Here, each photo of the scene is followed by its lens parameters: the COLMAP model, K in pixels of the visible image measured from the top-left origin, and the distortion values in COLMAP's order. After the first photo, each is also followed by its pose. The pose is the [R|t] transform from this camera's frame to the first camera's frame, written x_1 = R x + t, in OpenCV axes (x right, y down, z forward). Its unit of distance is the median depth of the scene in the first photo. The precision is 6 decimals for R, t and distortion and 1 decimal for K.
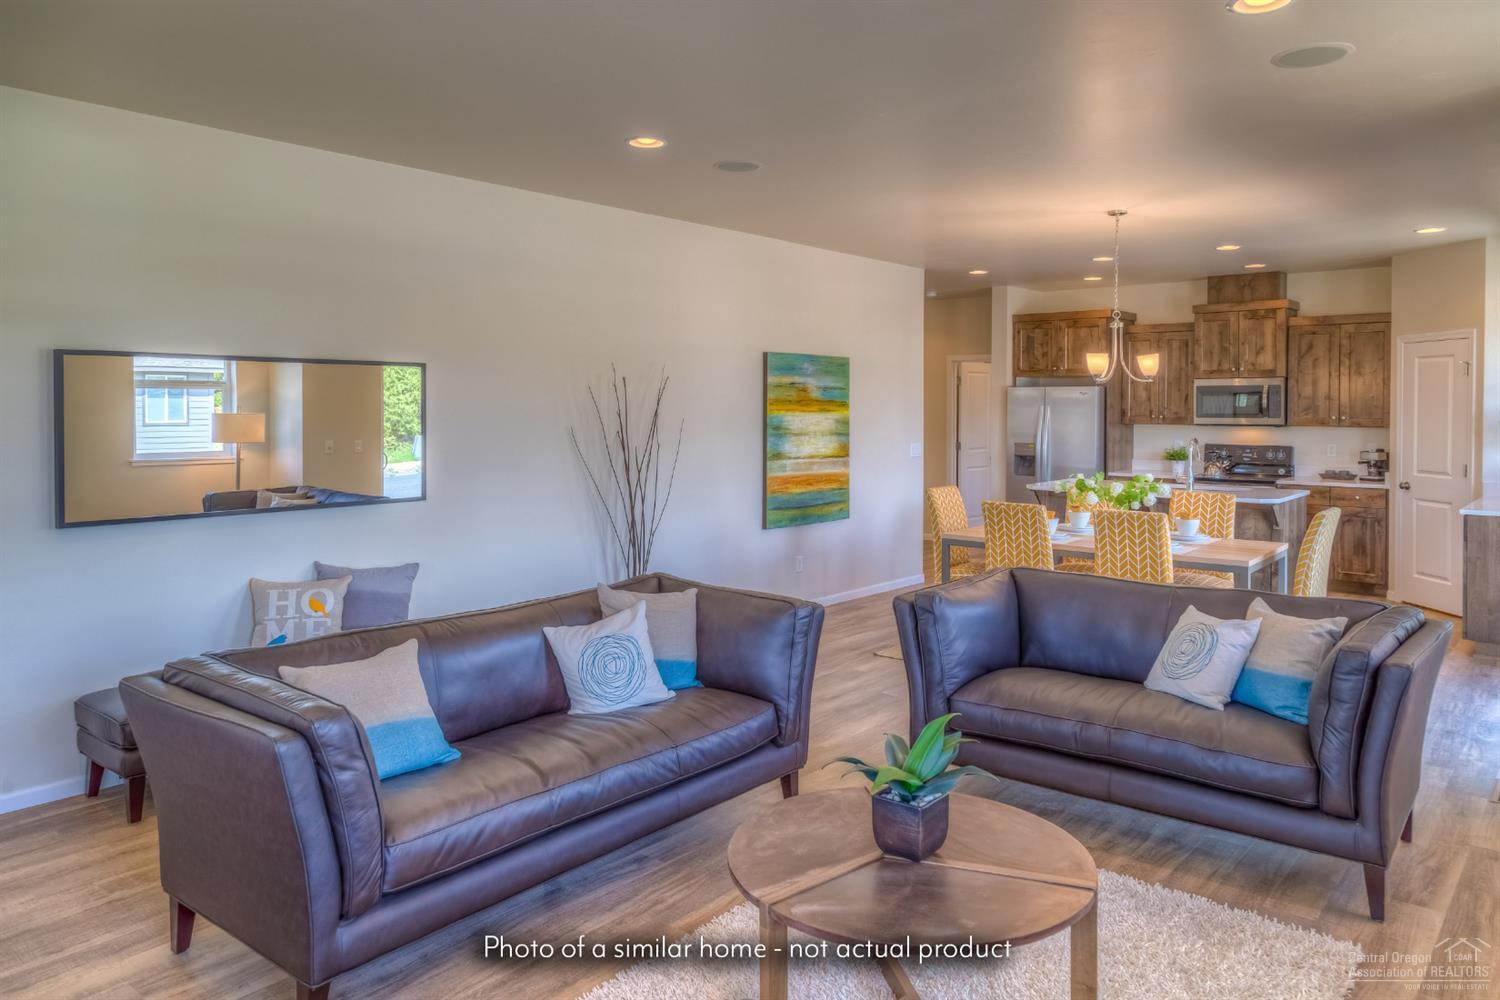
lens RADIAL K [[1043.0, 0, 729.7], [0, 1043.0, 420.5], [0, 0, 1]] dist [0.020811, -0.019603]
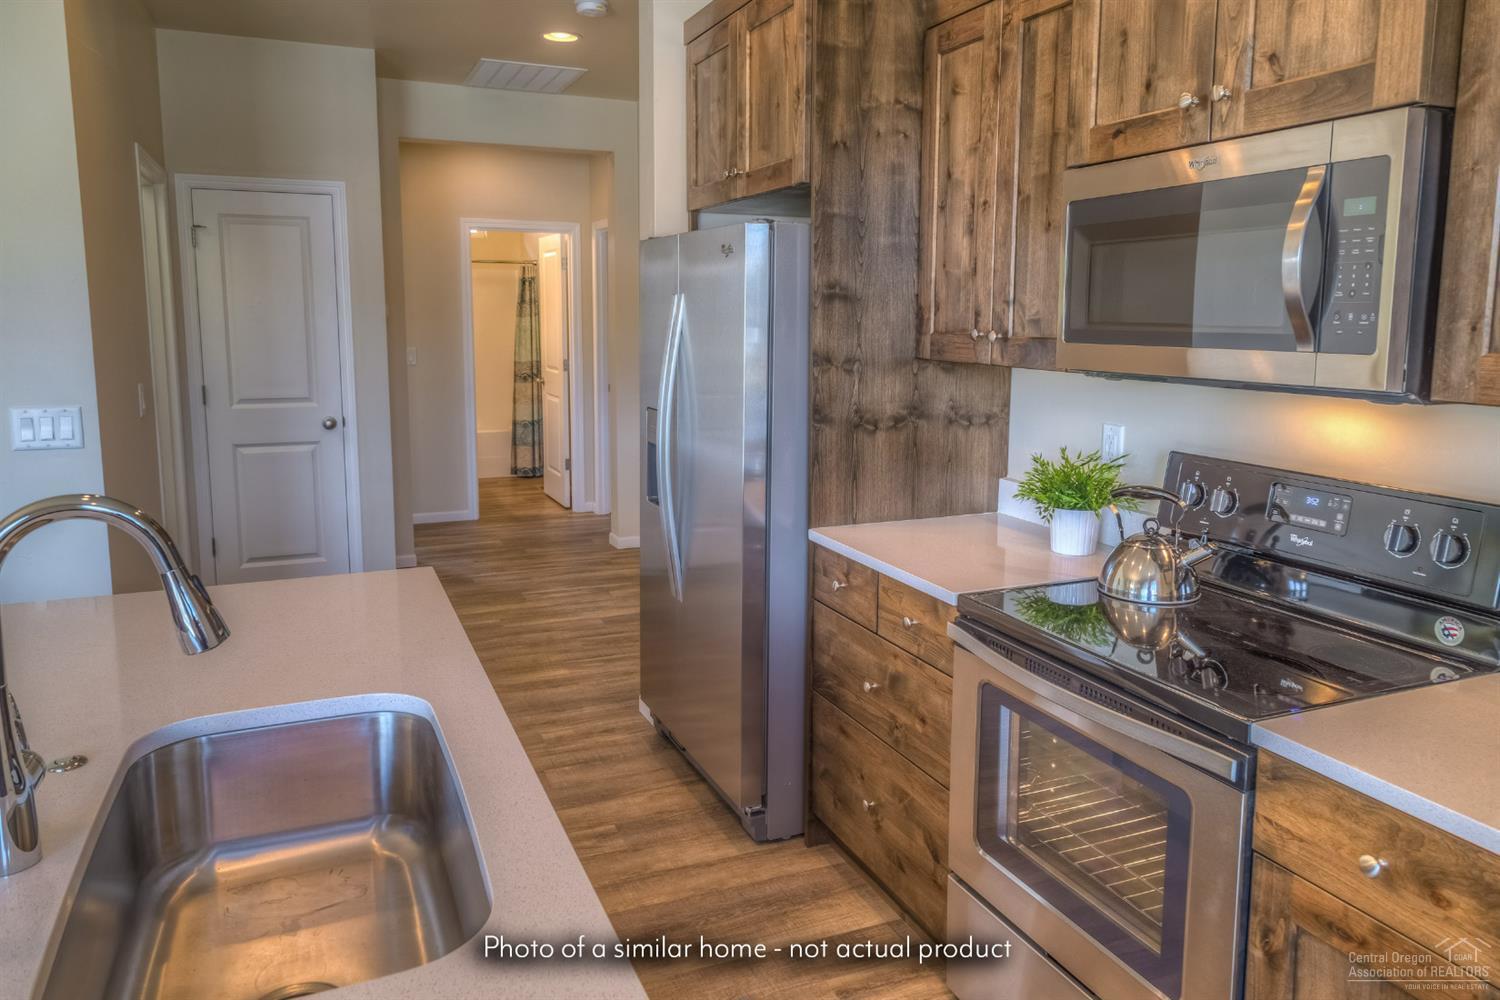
lens RADIAL K [[1043.0, 0, 743.5], [0, 1043.0, 451.0], [0, 0, 1]] dist [0.020811, -0.019603]
pose [[0.901582, 0.062639, -0.428050, 0.514034], [-0.011680, 0.992626, 0.120655, -0.006383], [0.432451, -0.103781, 0.895665, 0.811297]]
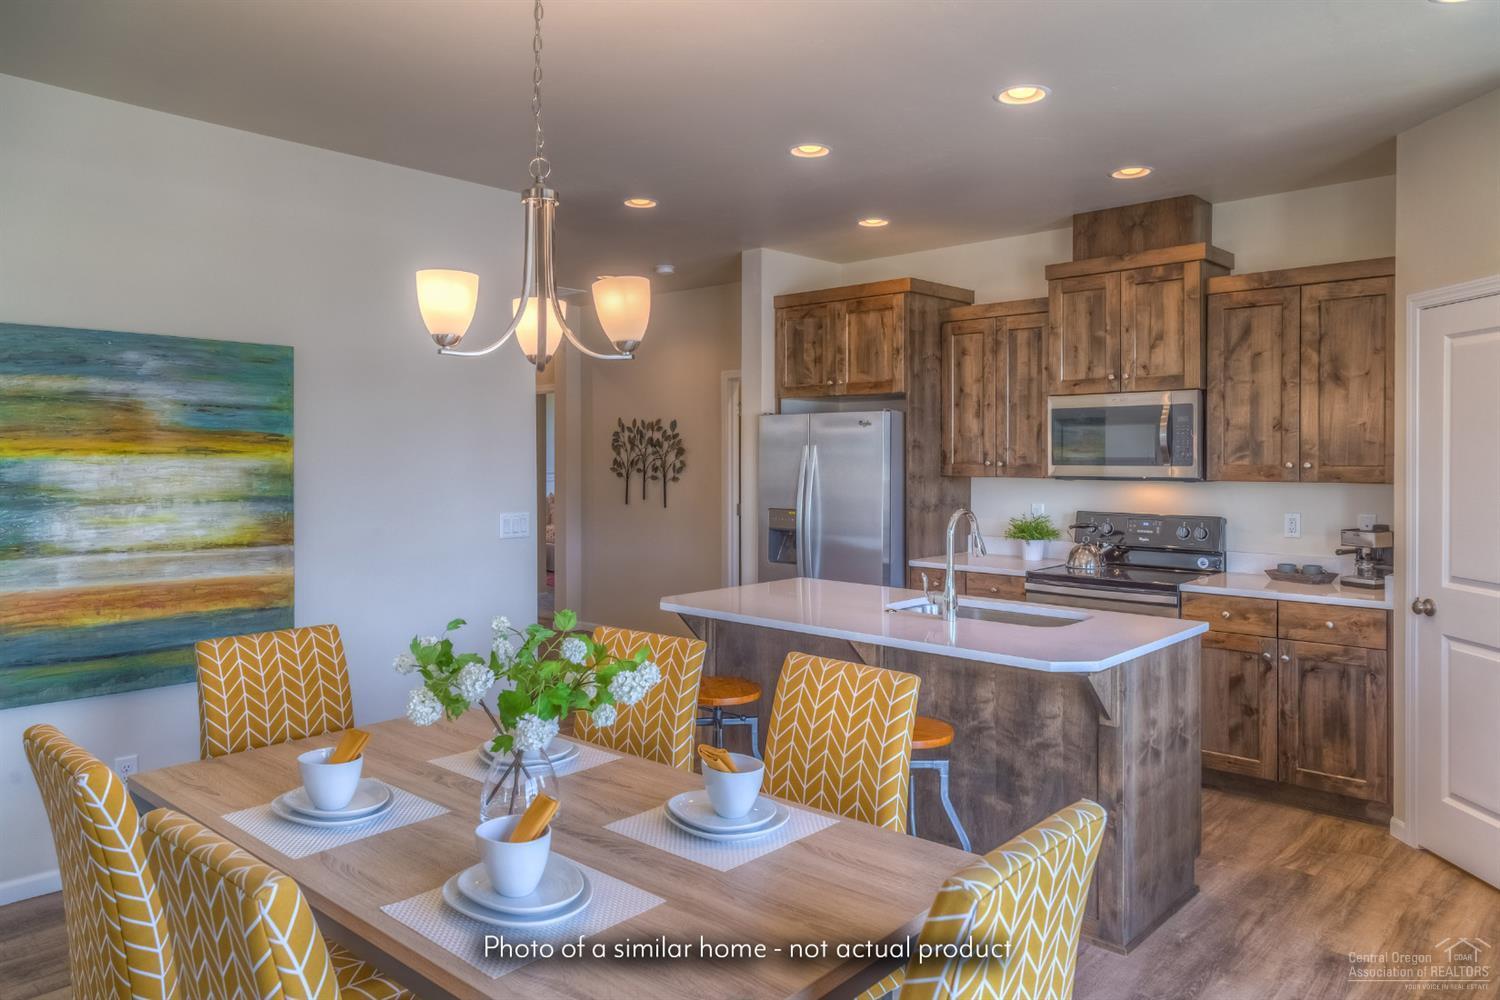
lens RADIAL K [[1043.0, 0, 728.0], [0, 1043.0, 460.6], [0, 0, 1]] dist [0.020811, -0.019603]
pose [[0.999080, -0.001599, -0.042862, 0.315848], [0.001263, 0.999968, -0.007868, -0.001108], [0.042873, 0.007806, 0.999050, 0.461788]]
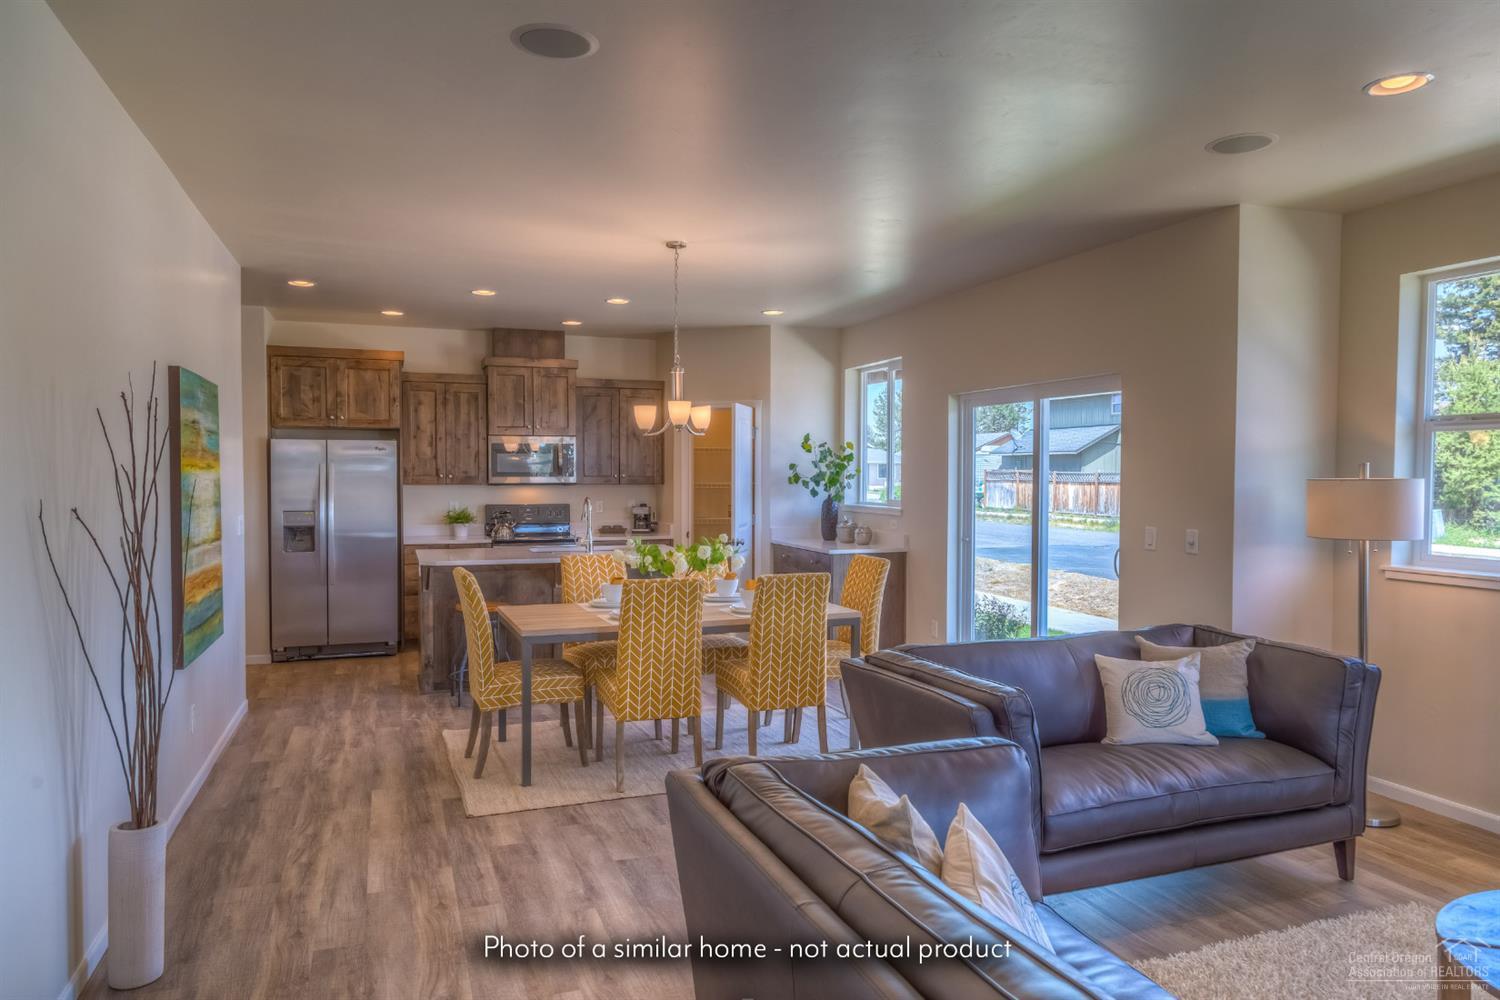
lens RADIAL K [[1043.0, 0, 756.8], [0, 1043.0, 506.6], [0, 0, 1]] dist [0.020811, -0.019603]
pose [[0.494203, -0.028471, 0.868880, -0.267339], [0.009921, 0.999583, 0.027111, 0.001051], [-0.869290, -0.004778, 0.494279, 0.351283]]
